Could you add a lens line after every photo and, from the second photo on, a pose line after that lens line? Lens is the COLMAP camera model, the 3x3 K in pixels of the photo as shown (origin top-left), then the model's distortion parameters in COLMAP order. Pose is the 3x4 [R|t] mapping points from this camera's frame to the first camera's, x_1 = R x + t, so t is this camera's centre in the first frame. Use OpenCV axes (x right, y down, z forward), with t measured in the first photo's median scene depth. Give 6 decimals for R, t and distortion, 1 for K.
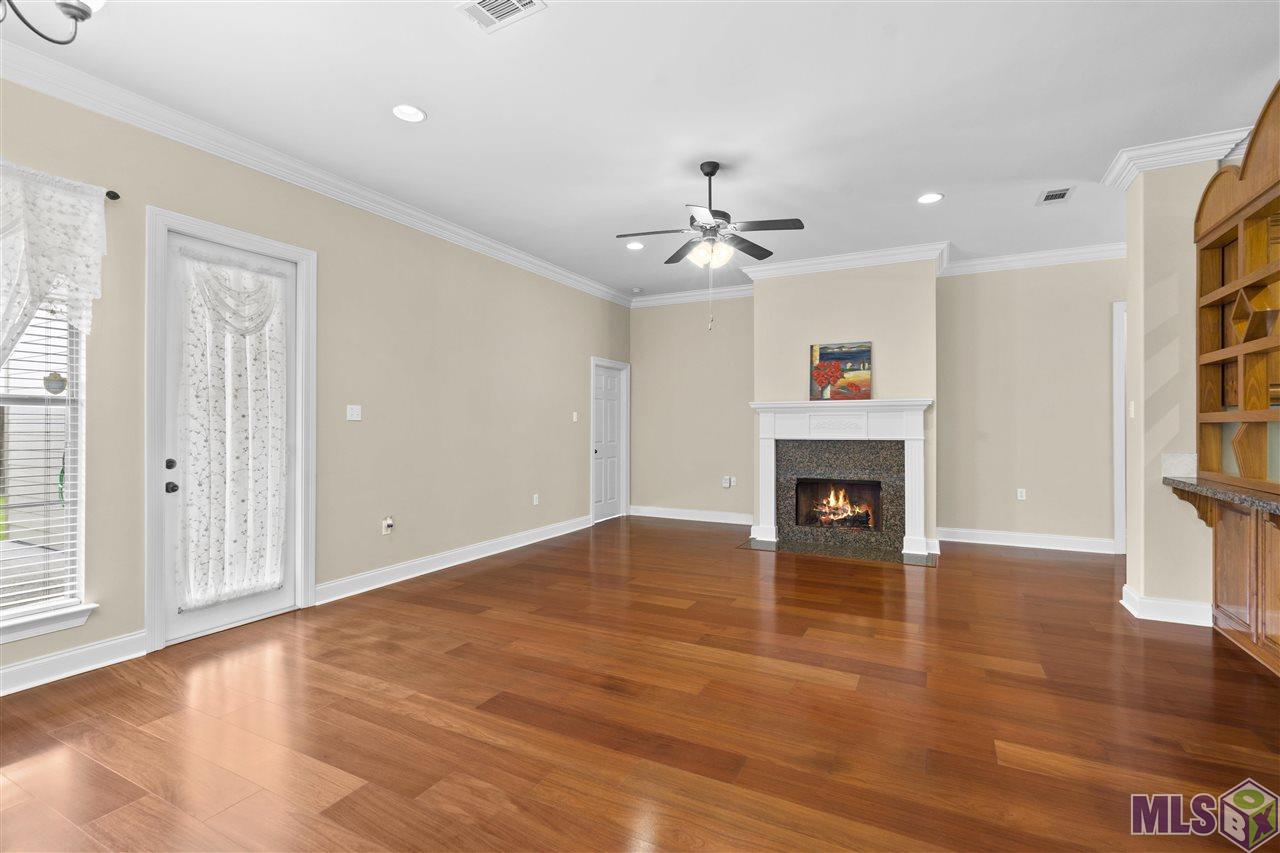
lens RADIAL K [[578.7, 0, 641.3], [0, 578.7, 425.7], [0, 0, 1]] dist [-0.003470, 0.001283]
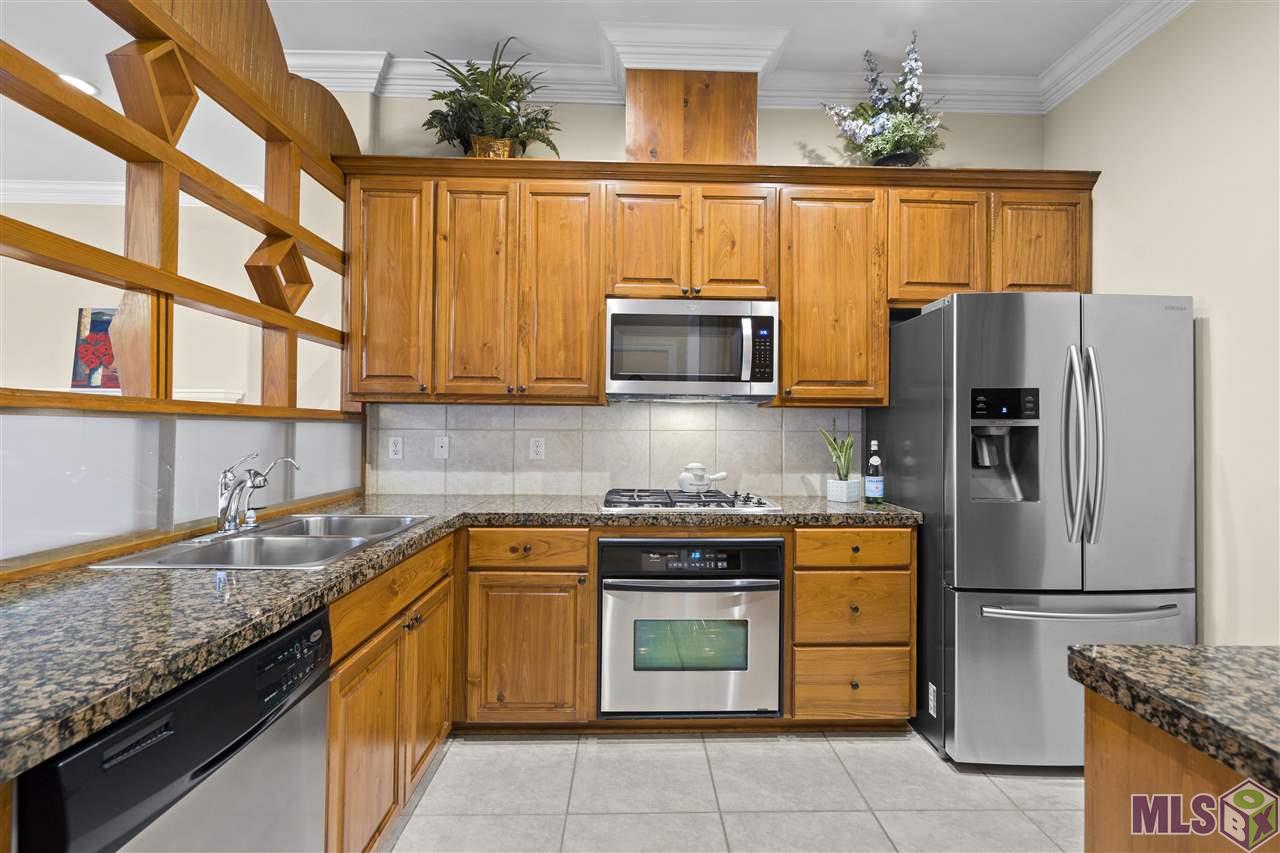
lens RADIAL K [[578.7, 0, 645.9], [0, 578.7, 425.1], [0, 0, 1]] dist [-0.003470, 0.001283]
pose [[0.874461, 0.009483, 0.485003, 0.584467], [-0.008031, 0.999955, -0.005070, -0.001788], [-0.485029, 0.000539, 0.874498, 0.077306]]
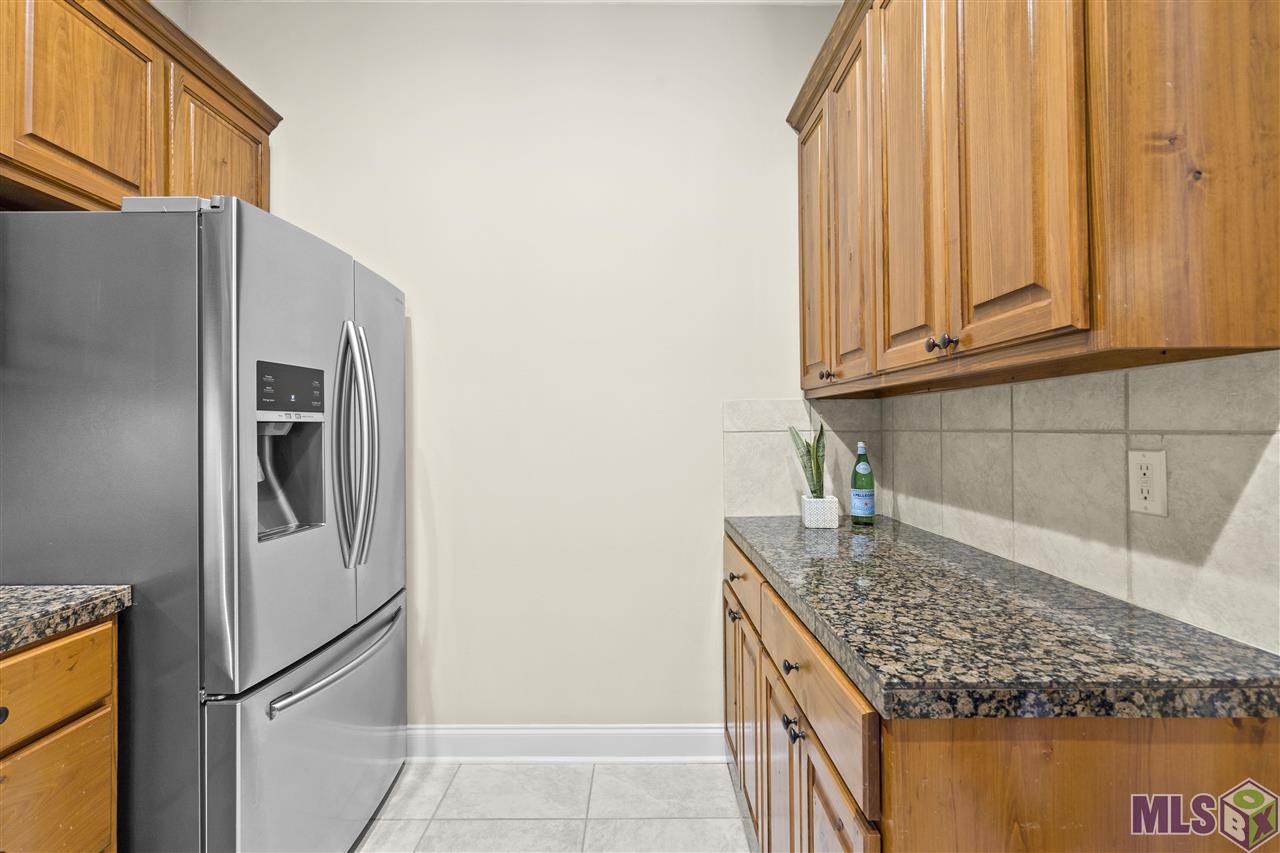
lens RADIAL K [[578.7, 0, 642.0], [0, 578.7, 424.4], [0, 0, 1]] dist [-0.003470, 0.001283]
pose [[-0.470160, 0.007648, 0.882548, 0.670296], [0.002908, 0.999970, -0.007117, -0.001554], [-0.882576, -0.000780, -0.470169, 0.268641]]
